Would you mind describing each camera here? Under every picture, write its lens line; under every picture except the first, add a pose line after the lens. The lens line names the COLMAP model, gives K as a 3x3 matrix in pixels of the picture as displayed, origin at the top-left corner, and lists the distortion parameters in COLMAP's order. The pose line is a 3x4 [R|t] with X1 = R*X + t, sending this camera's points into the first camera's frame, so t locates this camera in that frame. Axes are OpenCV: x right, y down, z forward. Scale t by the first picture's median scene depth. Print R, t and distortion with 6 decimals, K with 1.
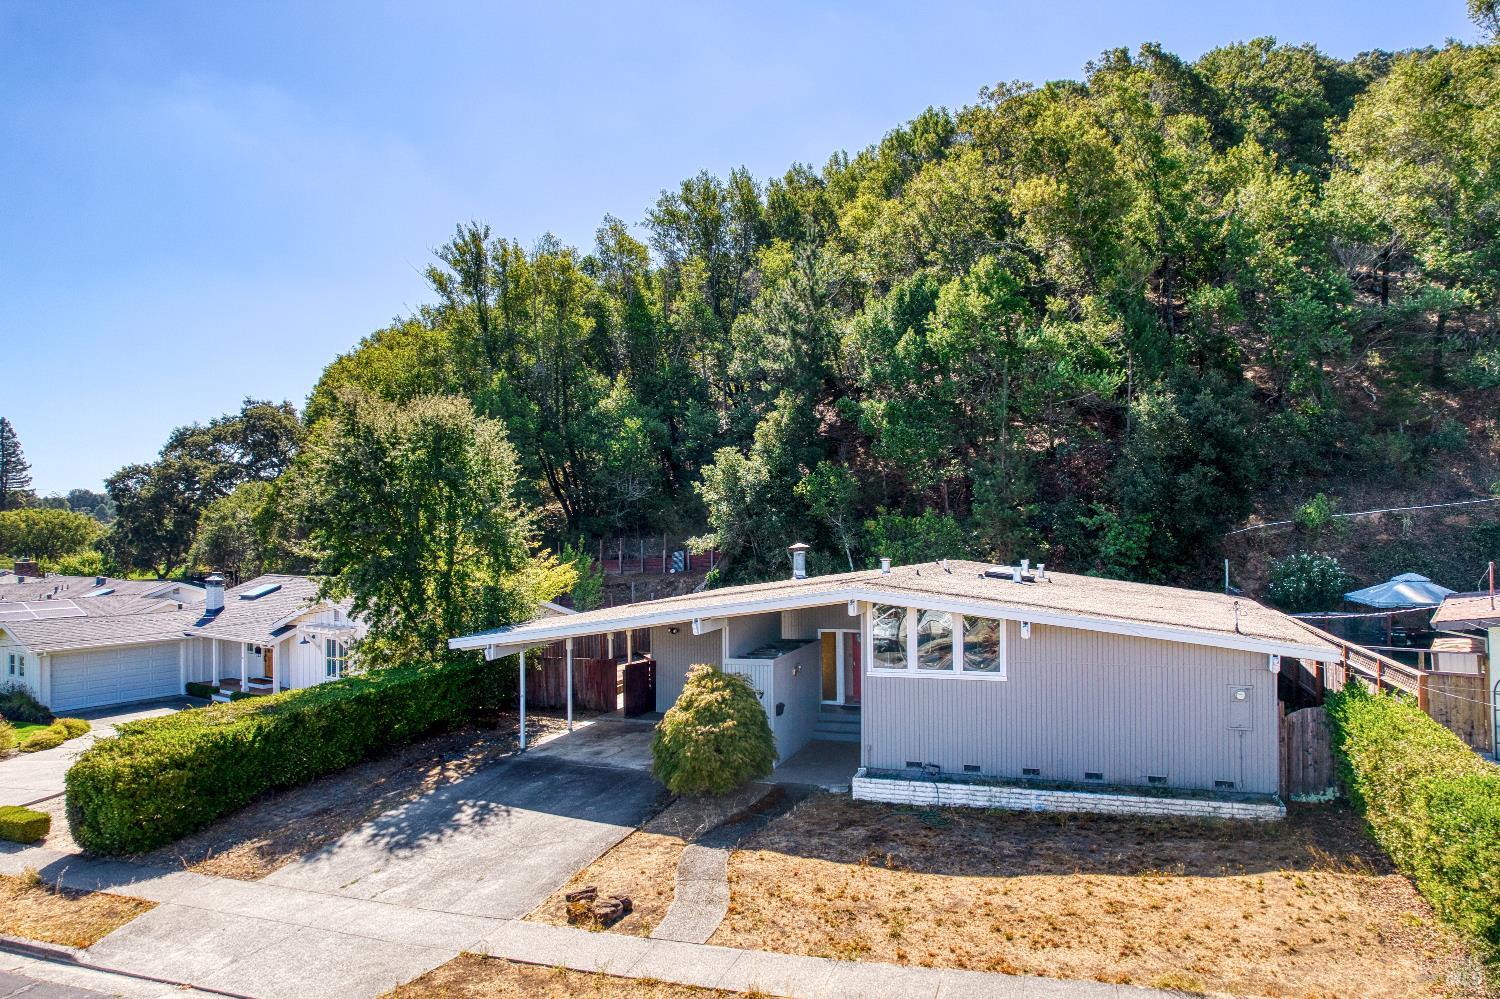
lens RADIAL K [[991.0, 0, 752.7], [0, 991.0, 508.3], [0, 0, 1]] dist [-0.050565, 0.003367]
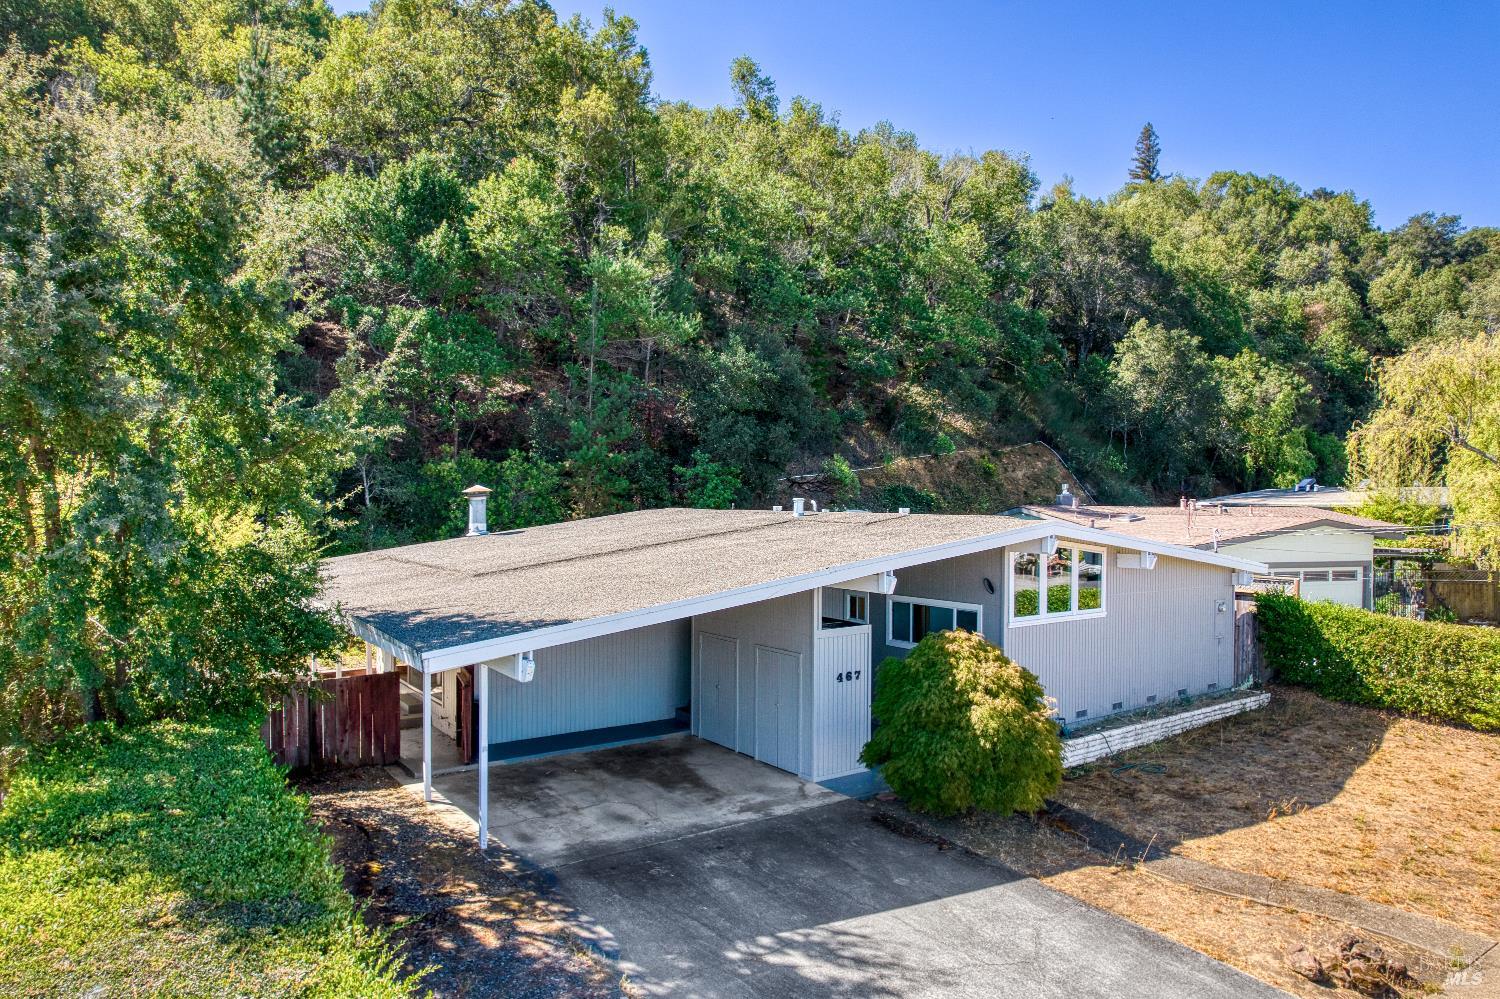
lens RADIAL K [[991.0, 0, 750.5], [0, 991.0, 500.1], [0, 0, 1]] dist [-0.050565, 0.003367]
pose [[0.558261, 0.014467, 0.829539, -0.721108], [-0.027037, 0.999634, 0.000762, 0.065887], [-0.829225, -0.022854, 0.558448, 0.726425]]
